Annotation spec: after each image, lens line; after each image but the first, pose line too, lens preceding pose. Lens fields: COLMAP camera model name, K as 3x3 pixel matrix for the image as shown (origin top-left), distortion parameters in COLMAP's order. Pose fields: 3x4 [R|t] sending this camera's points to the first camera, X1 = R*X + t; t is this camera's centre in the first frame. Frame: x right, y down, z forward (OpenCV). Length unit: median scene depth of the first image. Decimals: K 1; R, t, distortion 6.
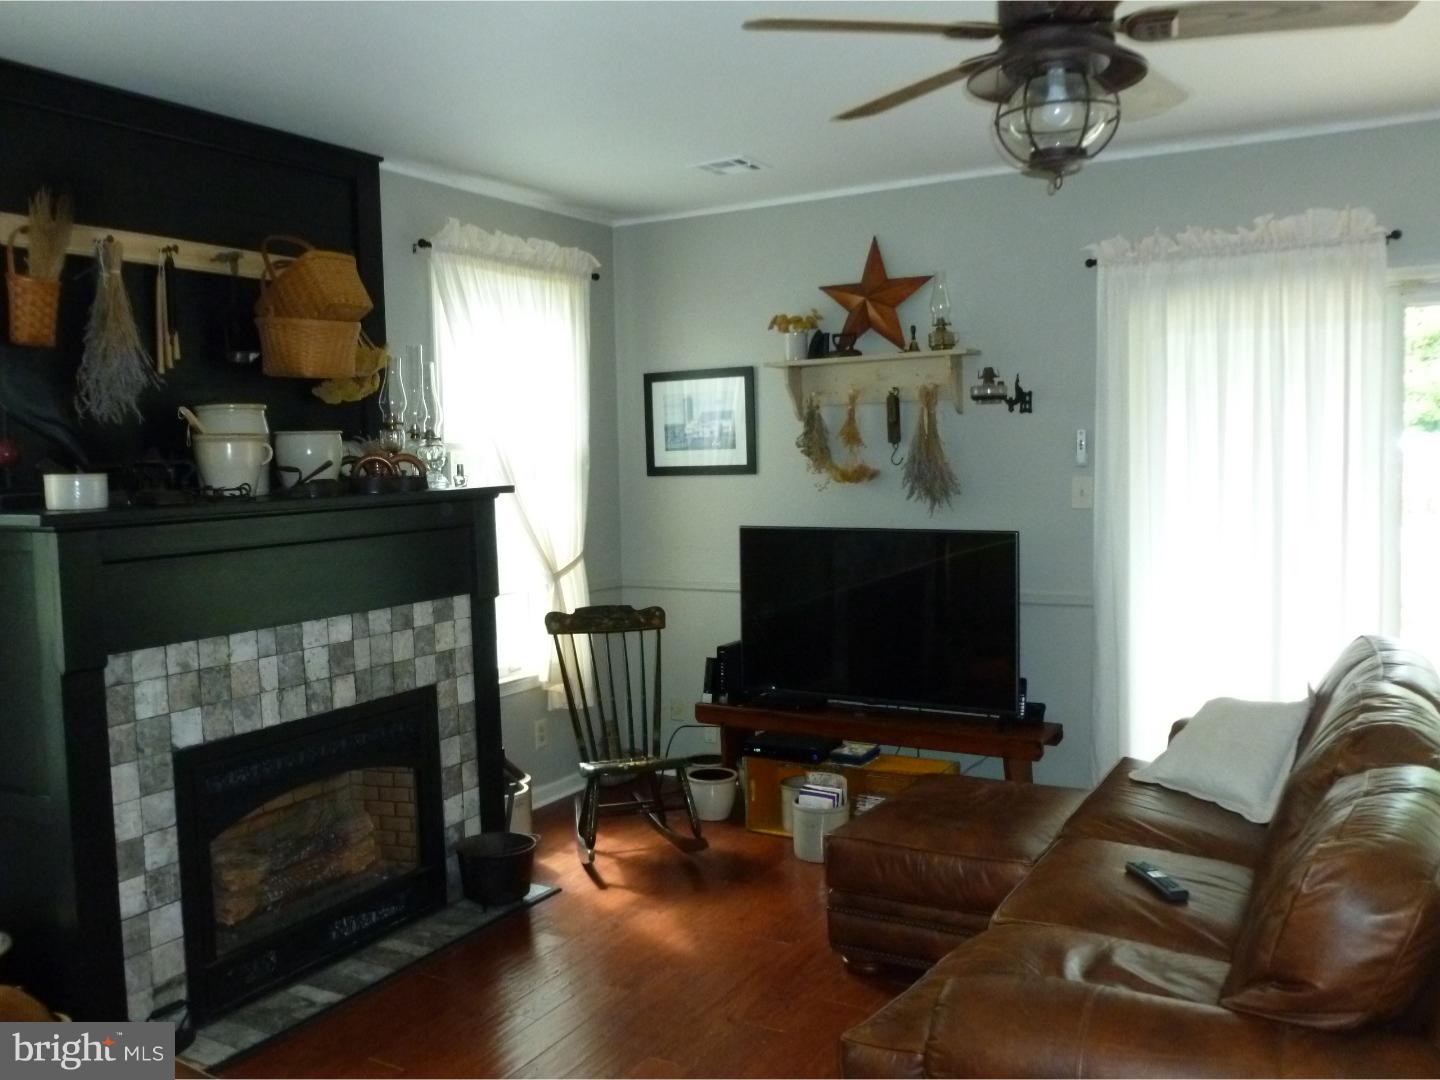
lens RADIAL K [[1231.9, 0, 719.2], [0, 1231.9, 532.7], [0, 0, 1]] dist [-0.032530, -0.009459]
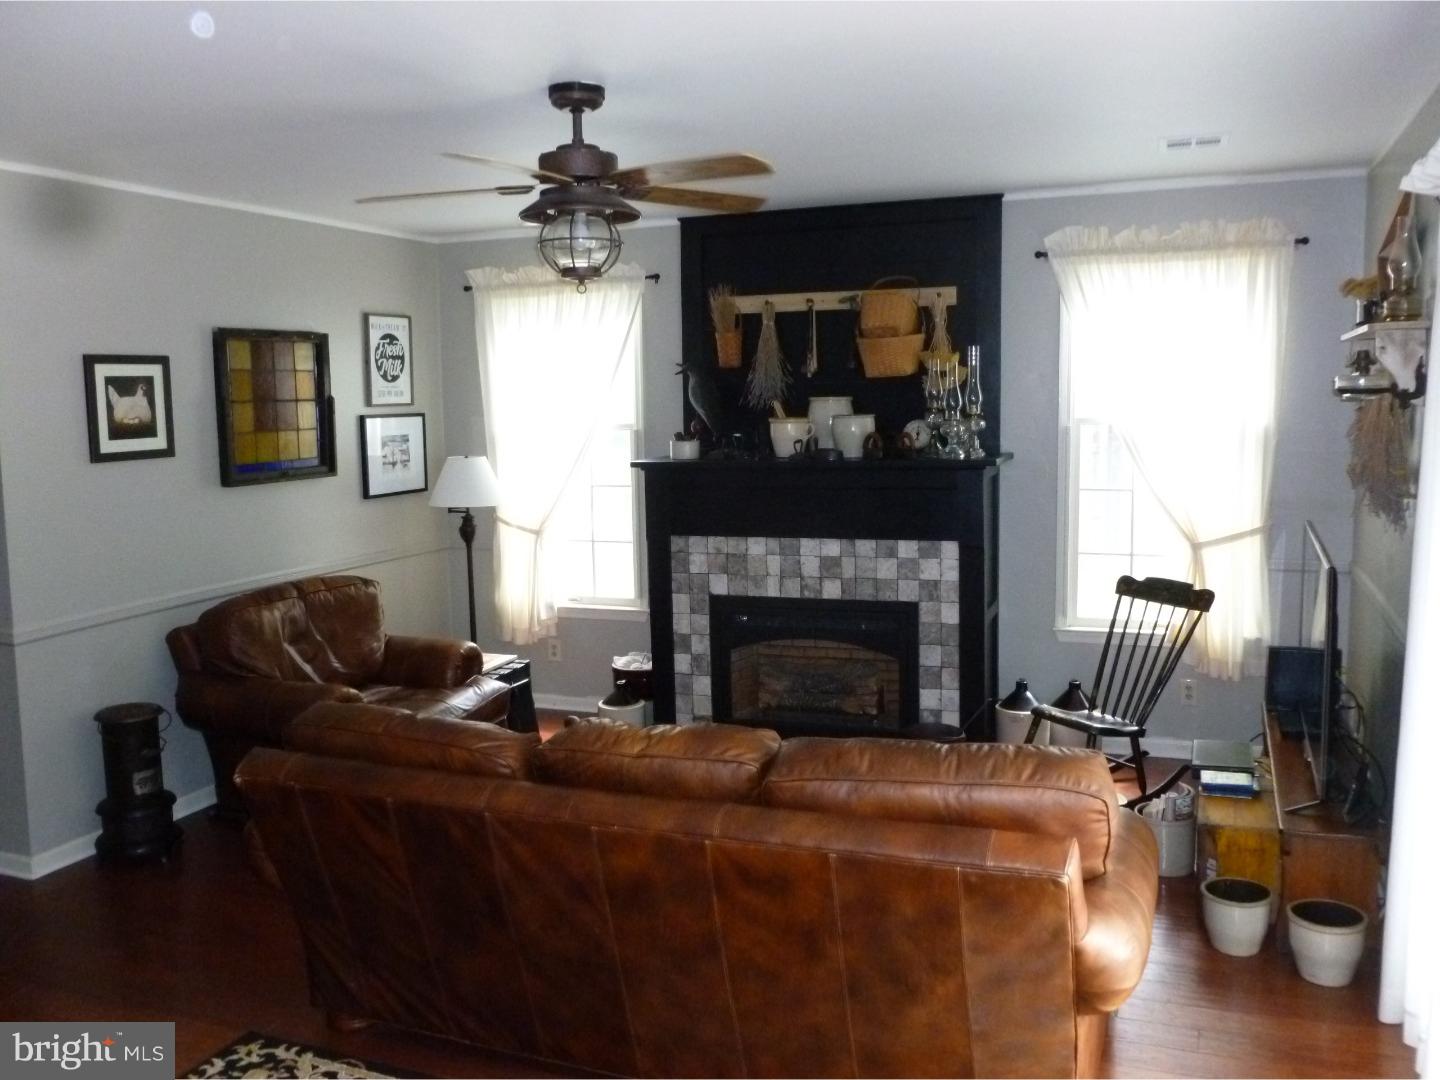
lens RADIAL K [[1231.9, 0, 722.7], [0, 1231.9, 544.8], [0, 0, 1]] dist [-0.032530, -0.009459]
pose [[0.155771, 0.144202, -0.977211, 1.163704], [-0.045257, 0.989290, 0.138770, -0.130906], [0.986756, 0.022609, 0.160629, 0.625908]]
